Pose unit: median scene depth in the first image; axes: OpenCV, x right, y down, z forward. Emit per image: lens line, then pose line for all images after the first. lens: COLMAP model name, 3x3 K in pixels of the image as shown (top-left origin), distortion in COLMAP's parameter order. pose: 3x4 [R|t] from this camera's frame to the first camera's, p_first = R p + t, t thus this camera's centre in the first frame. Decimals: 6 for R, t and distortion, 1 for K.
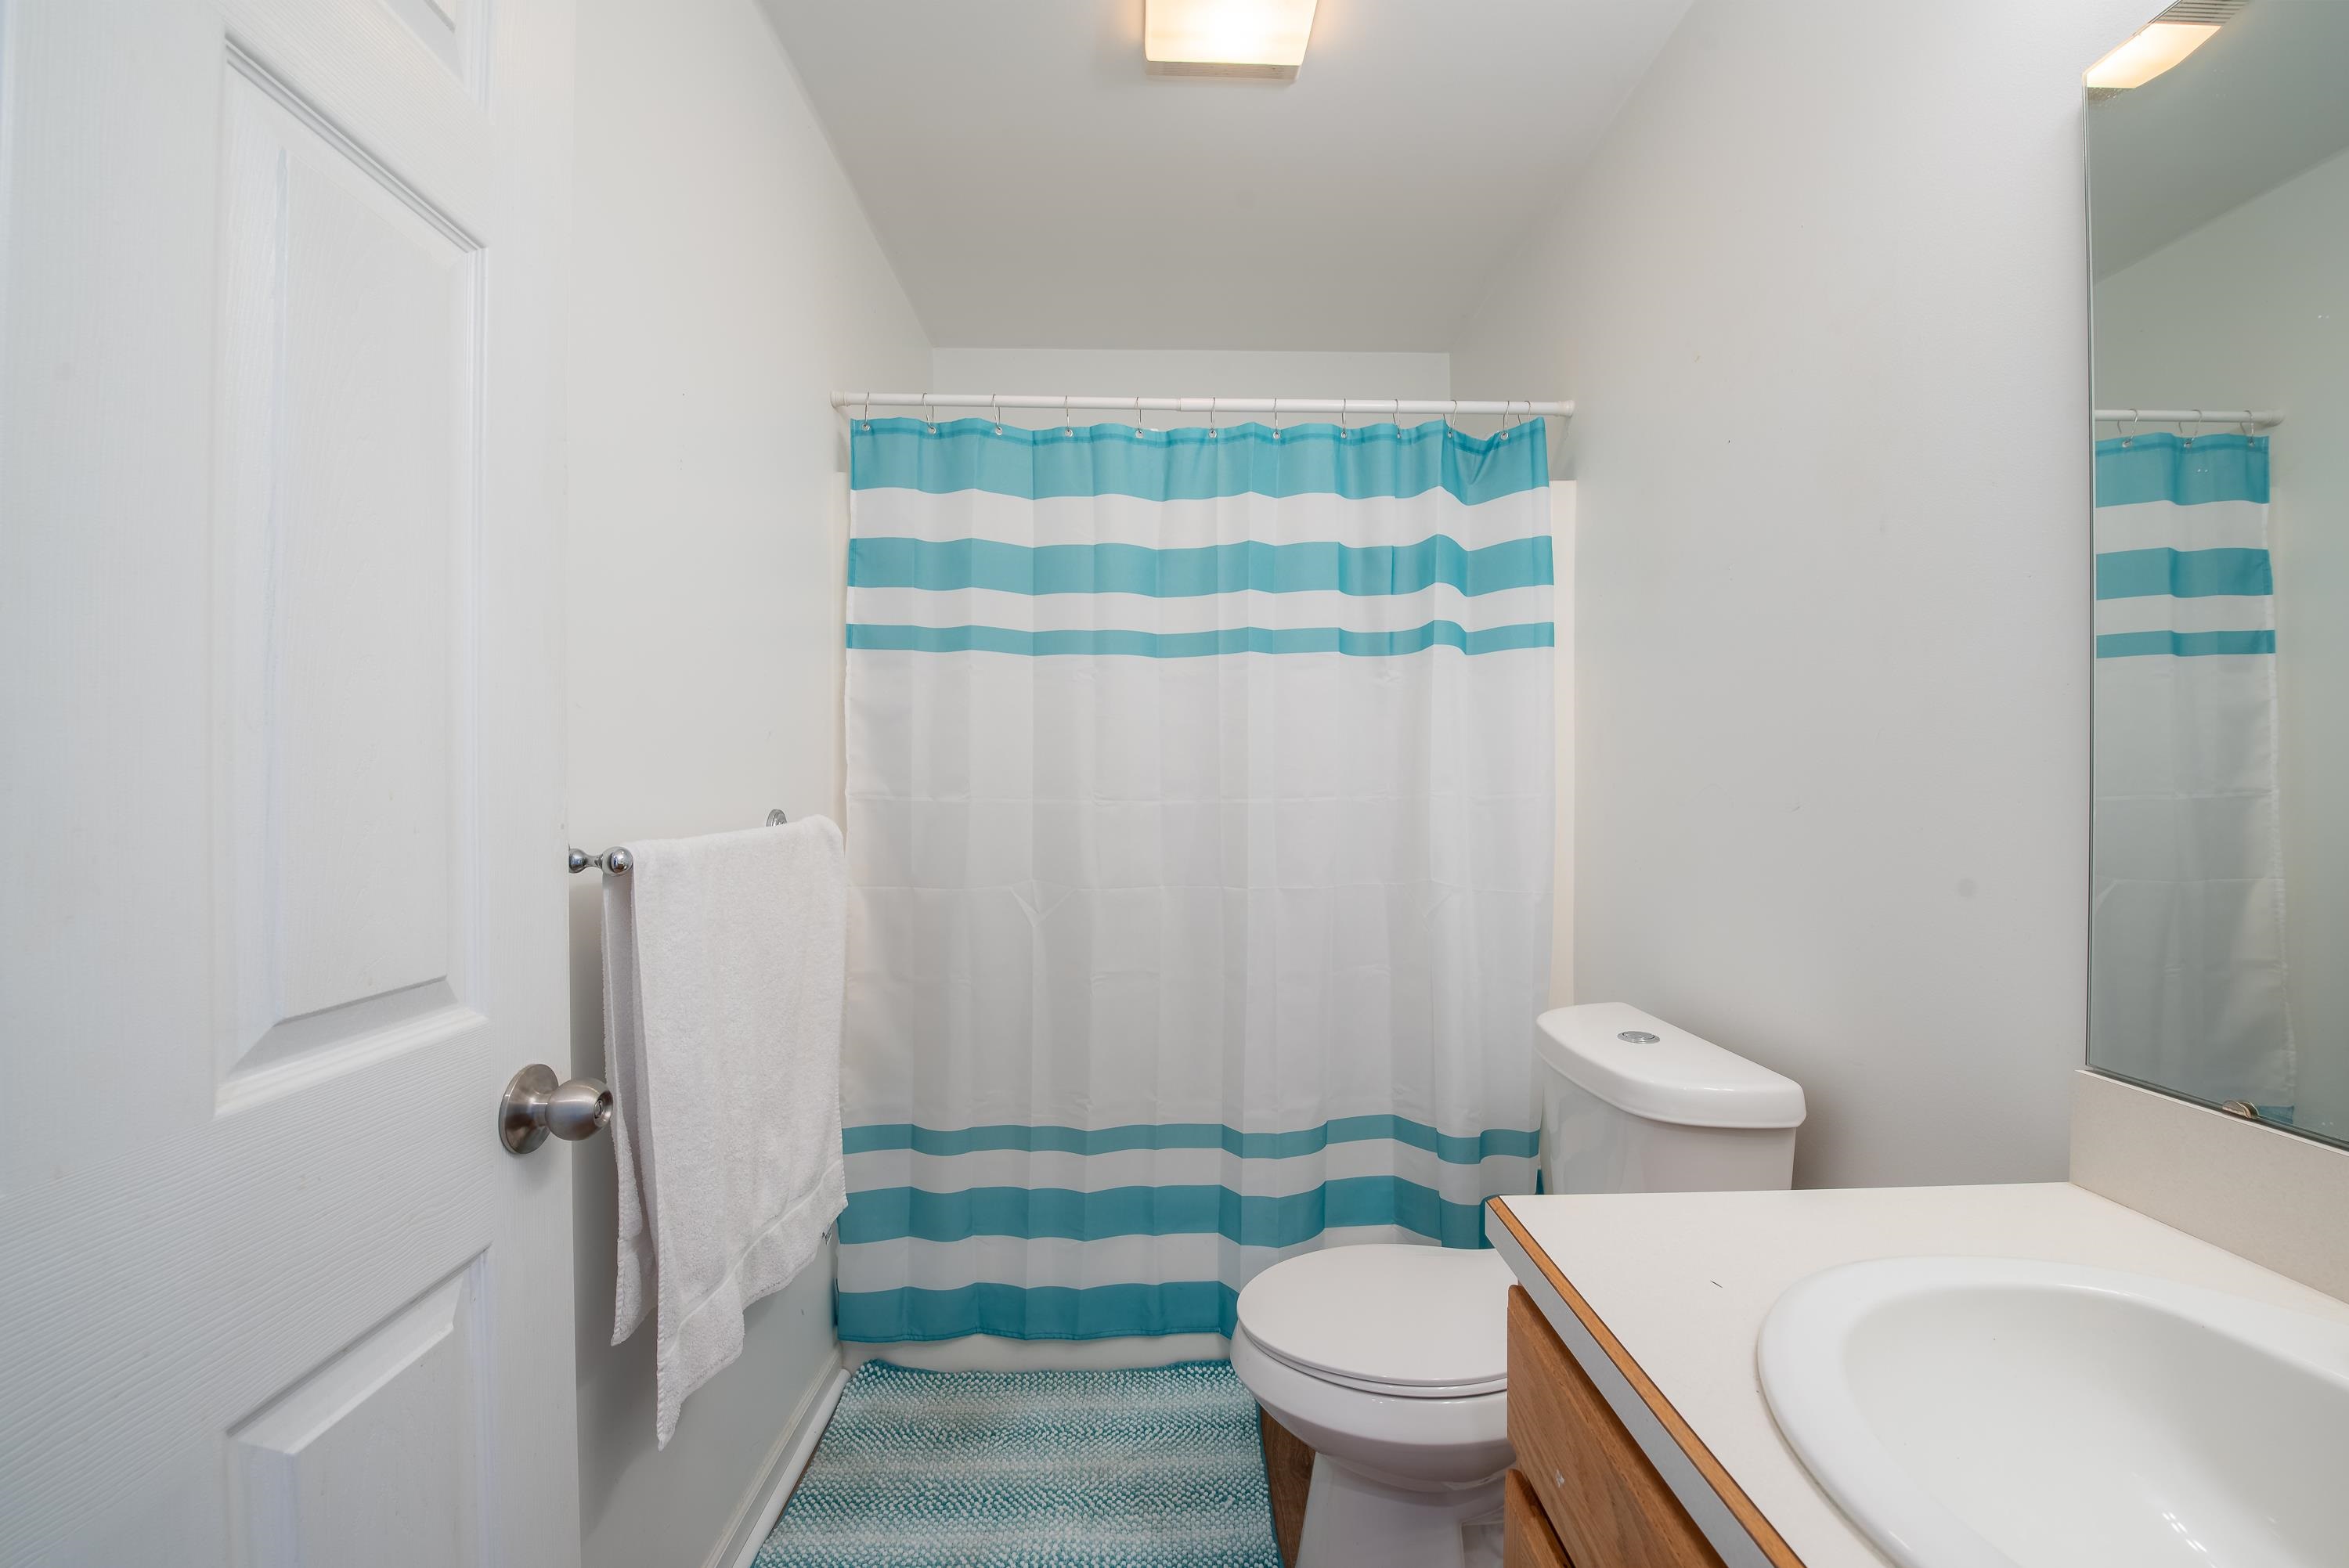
lens RADIAL K [[899.1, 0, 1163.6], [0, 899.1, 789.5], [0, 0, 1]] dist [-0.031278, -0.000556]
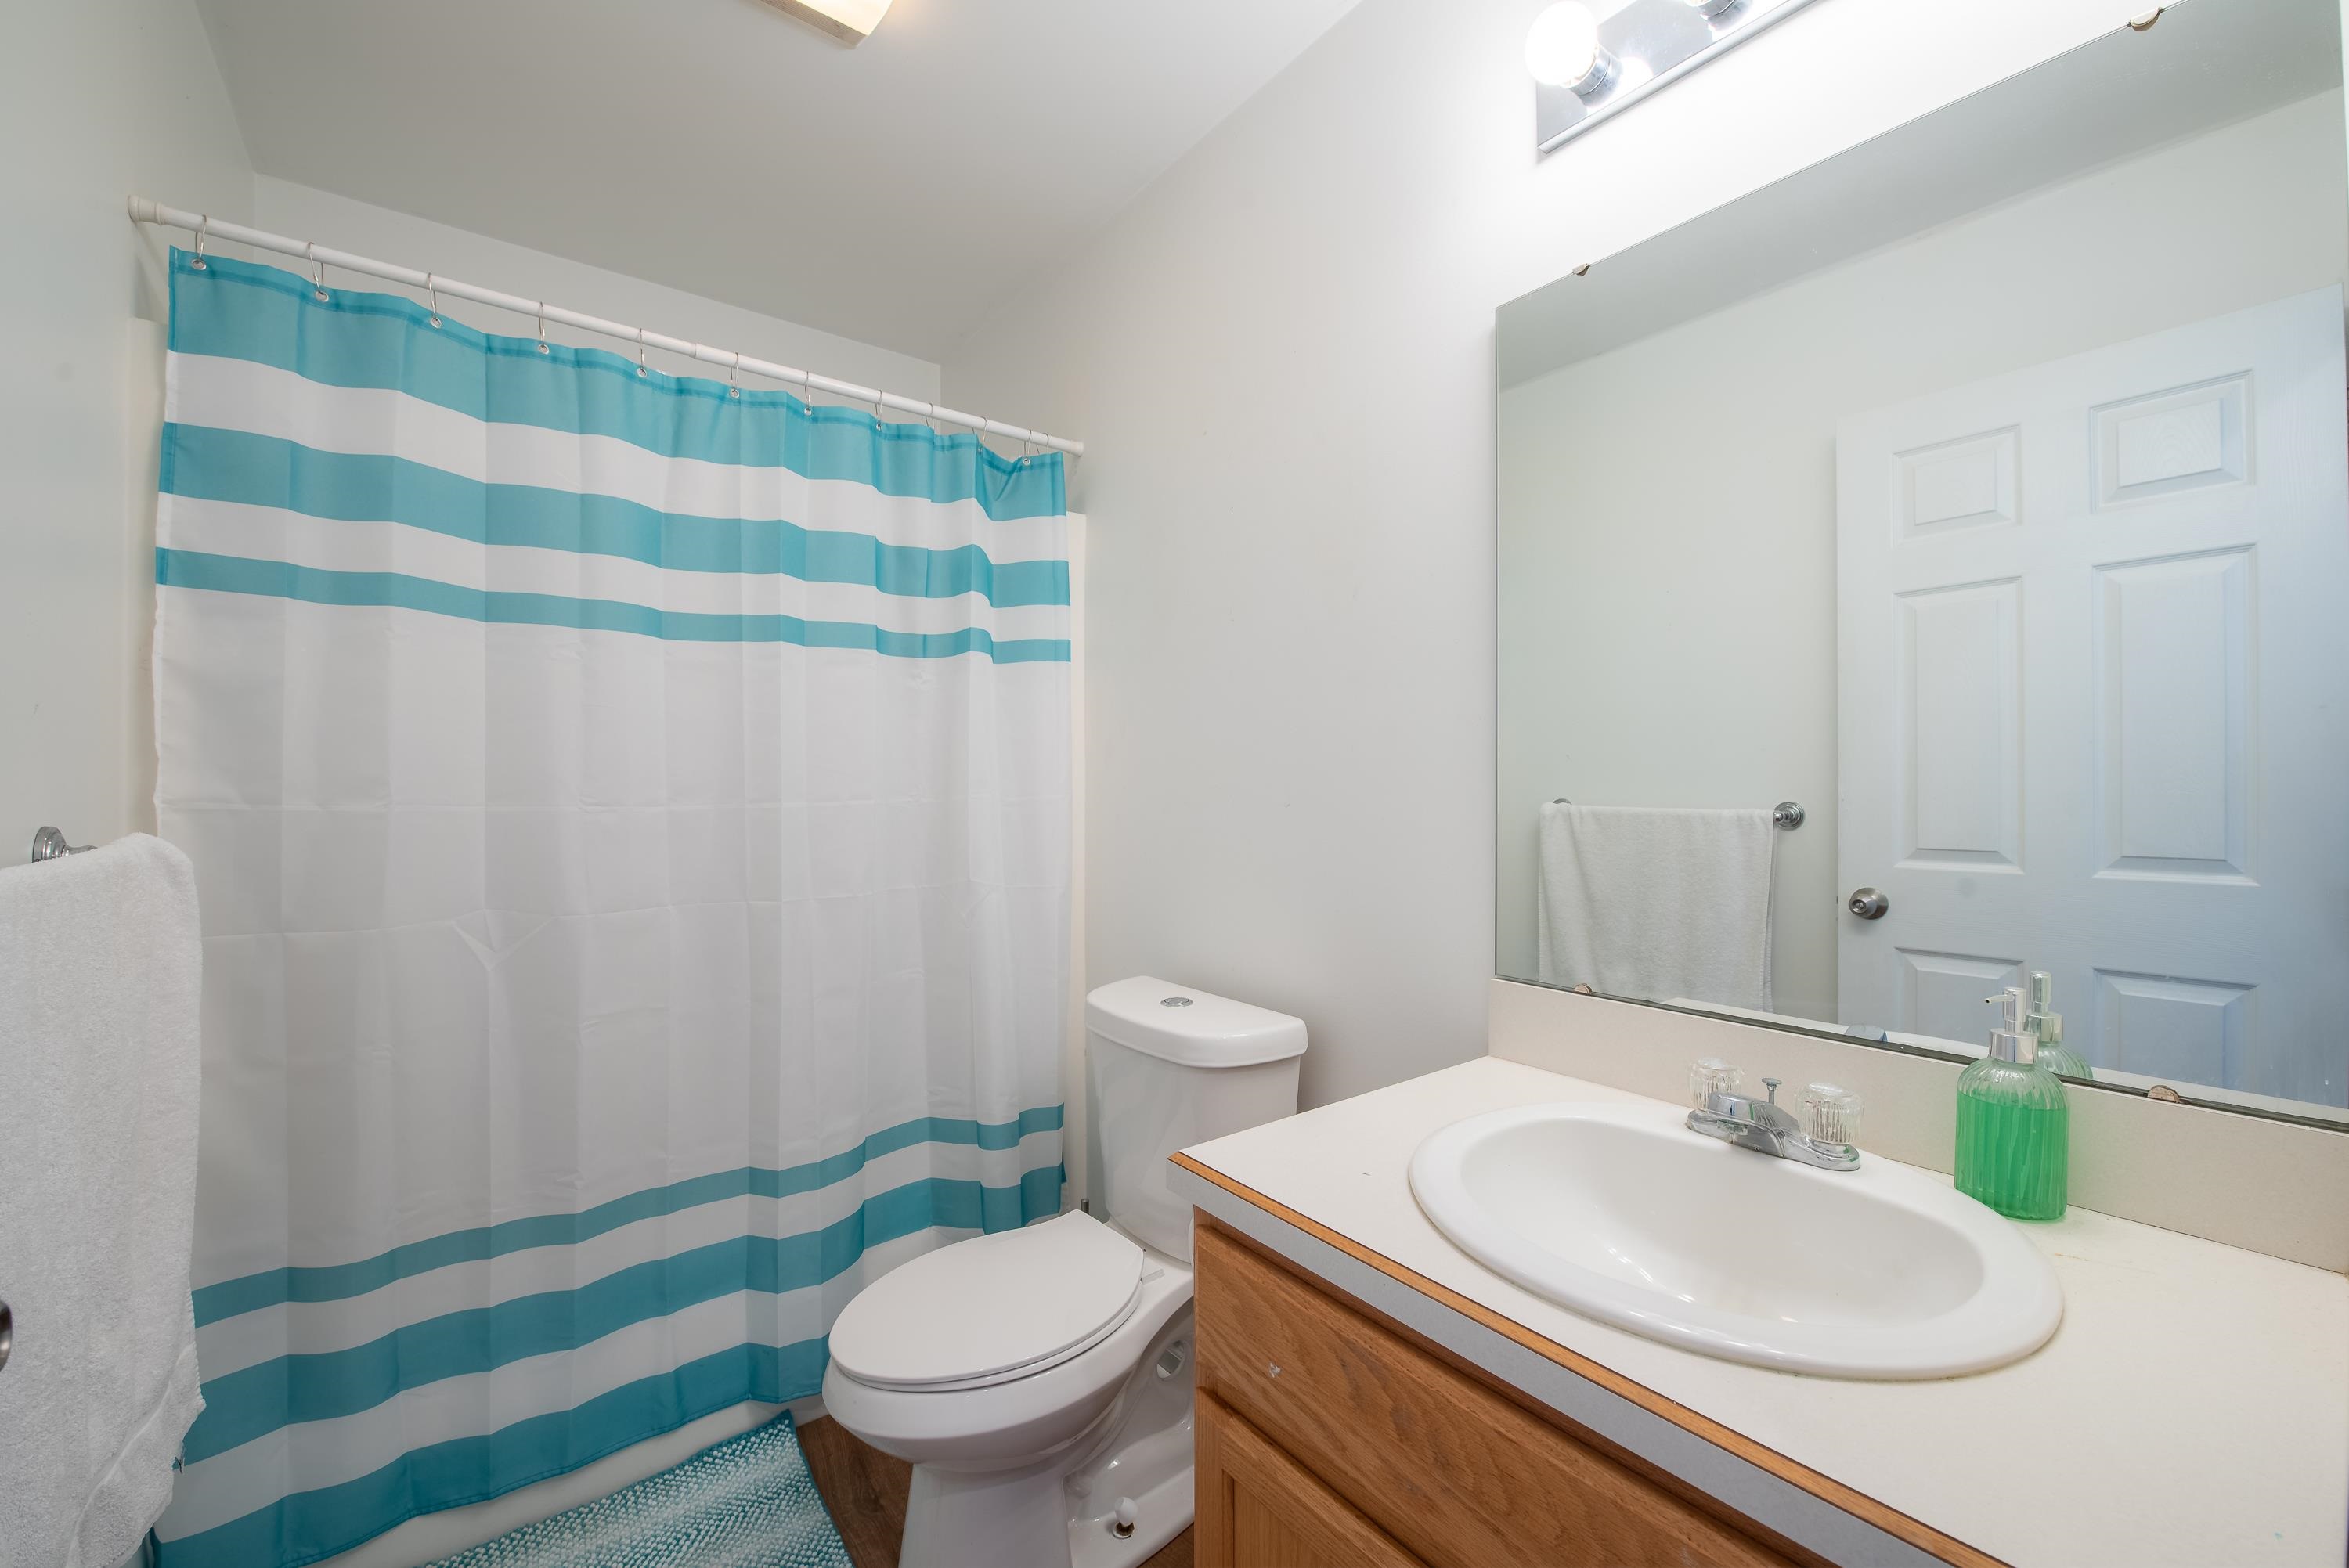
lens RADIAL K [[899.1, 0, 1163.6], [0, 899.1, 789.5], [0, 0, 1]] dist [-0.031278, -0.000556]
pose [[0.805878, -0.001808, 0.592078, -0.125705], [0.003298, 0.999994, -0.001435, -0.000576], [-0.592072, 0.003109, 0.805879, 0.037561]]
